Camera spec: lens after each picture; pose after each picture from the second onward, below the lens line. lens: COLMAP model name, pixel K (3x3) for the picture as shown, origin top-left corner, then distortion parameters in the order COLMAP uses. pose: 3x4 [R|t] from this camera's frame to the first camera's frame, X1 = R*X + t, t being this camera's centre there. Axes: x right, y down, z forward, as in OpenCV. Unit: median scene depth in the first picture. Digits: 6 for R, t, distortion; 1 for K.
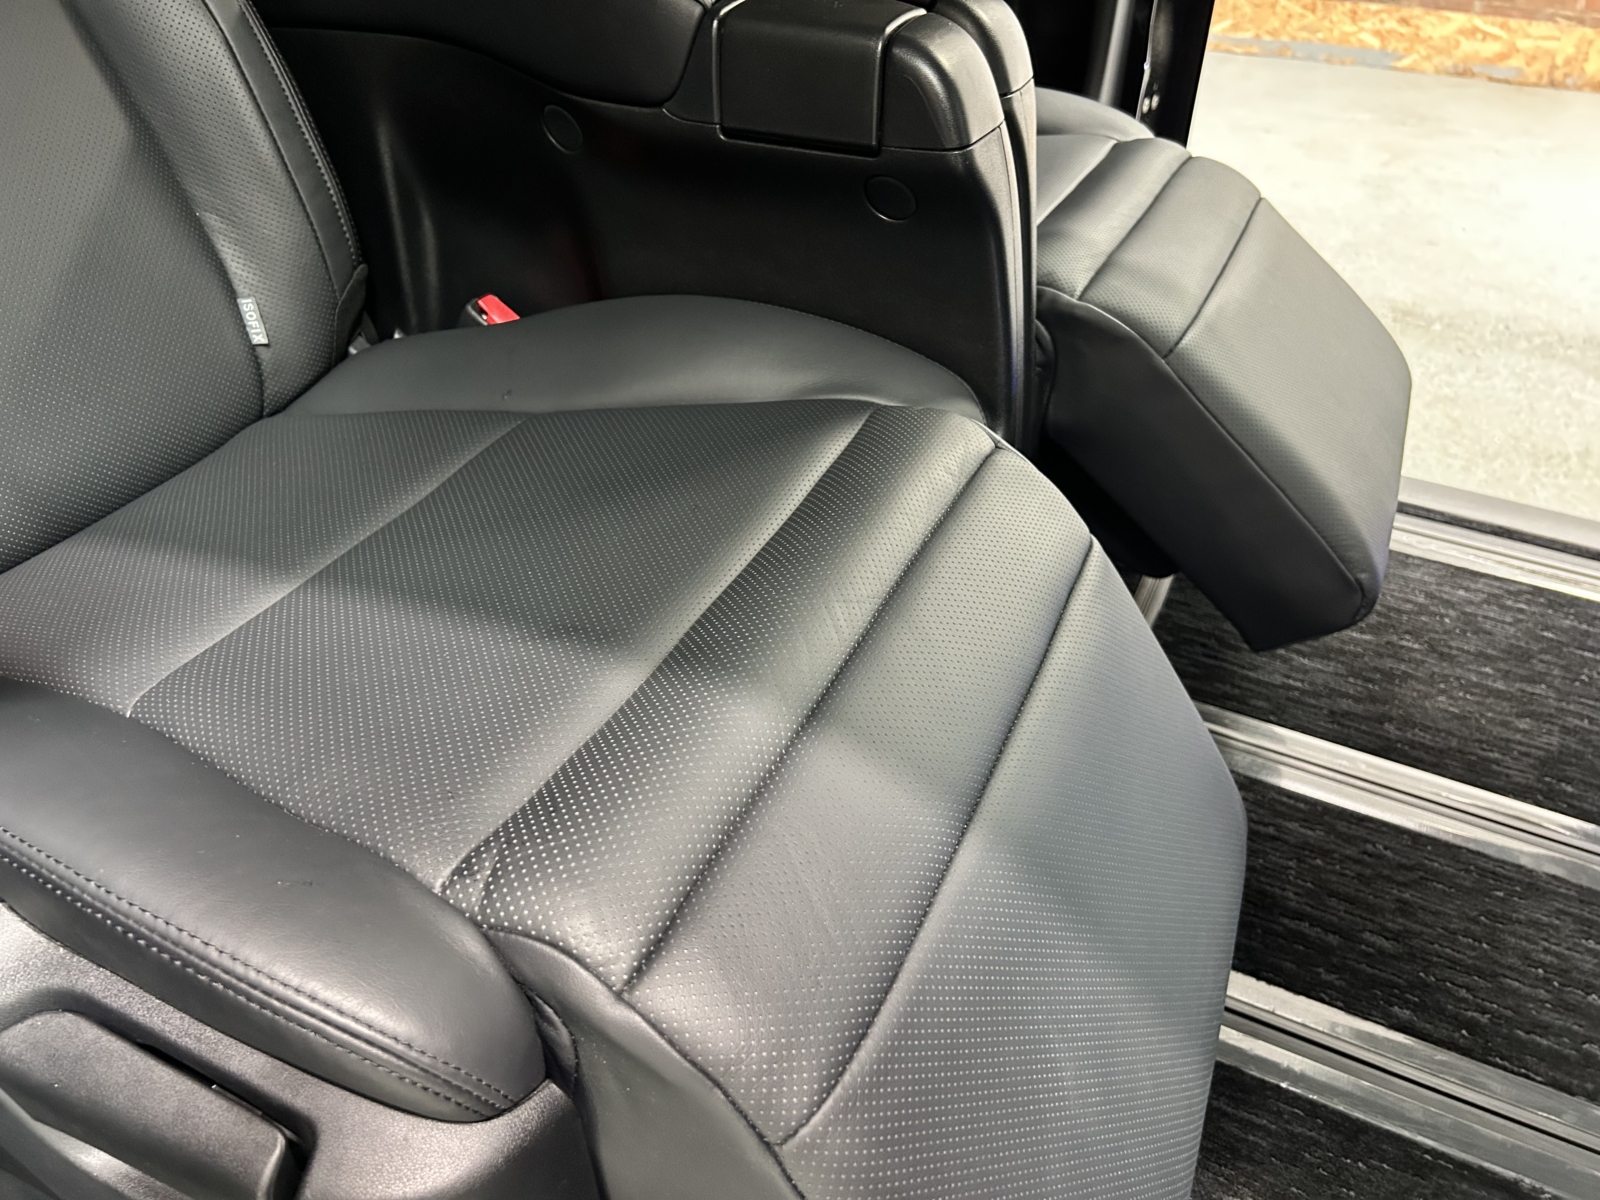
lens RADIAL K [[1208.5, 0, 800.0], [0, 1208.5, 600.0], [0, 0, 1]] dist [0.035517, -0.041783]
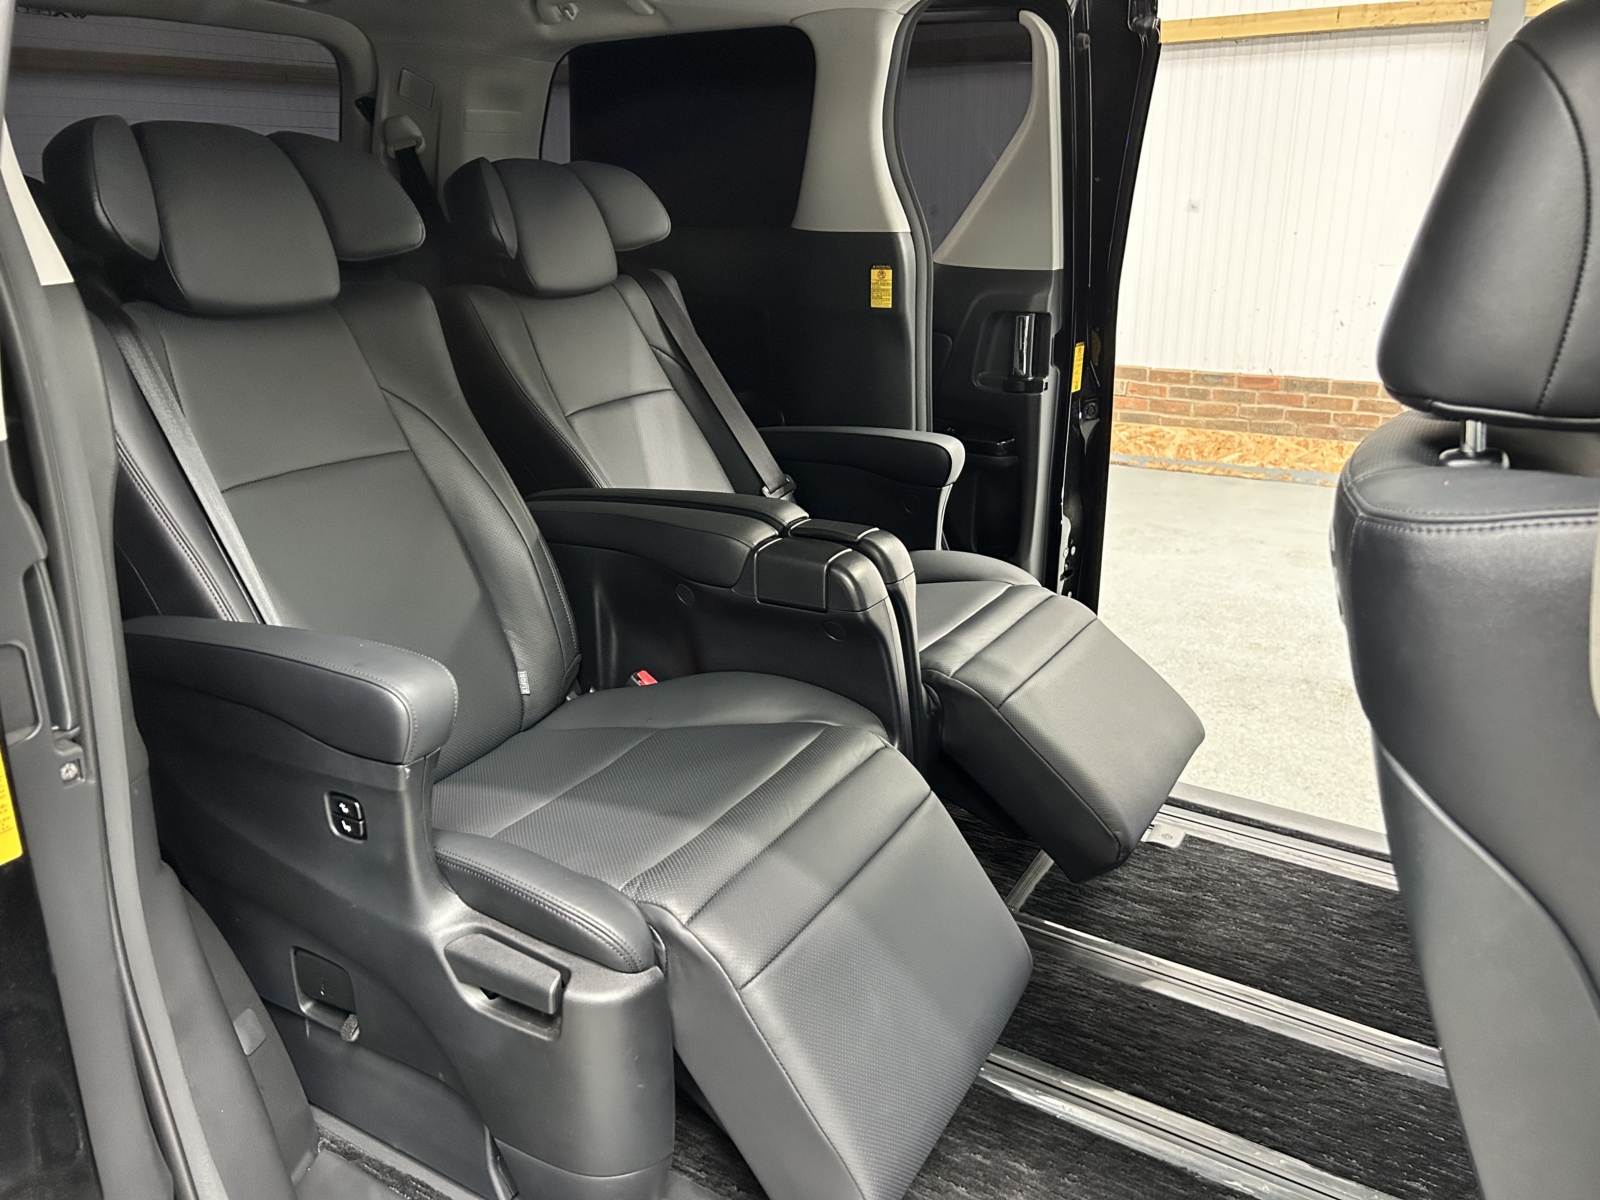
lens RADIAL K [[1219.1, 0, 806.4], [0, 1219.1, 604.4], [0, 0, 1]] dist [0.058151, -0.073208]
pose [[0.996333, 0.008441, -0.085142, 0.166213], [-0.032892, 0.956436, -0.290085, 0.201256], [0.078984, 0.291821, 0.953206, -0.855851]]
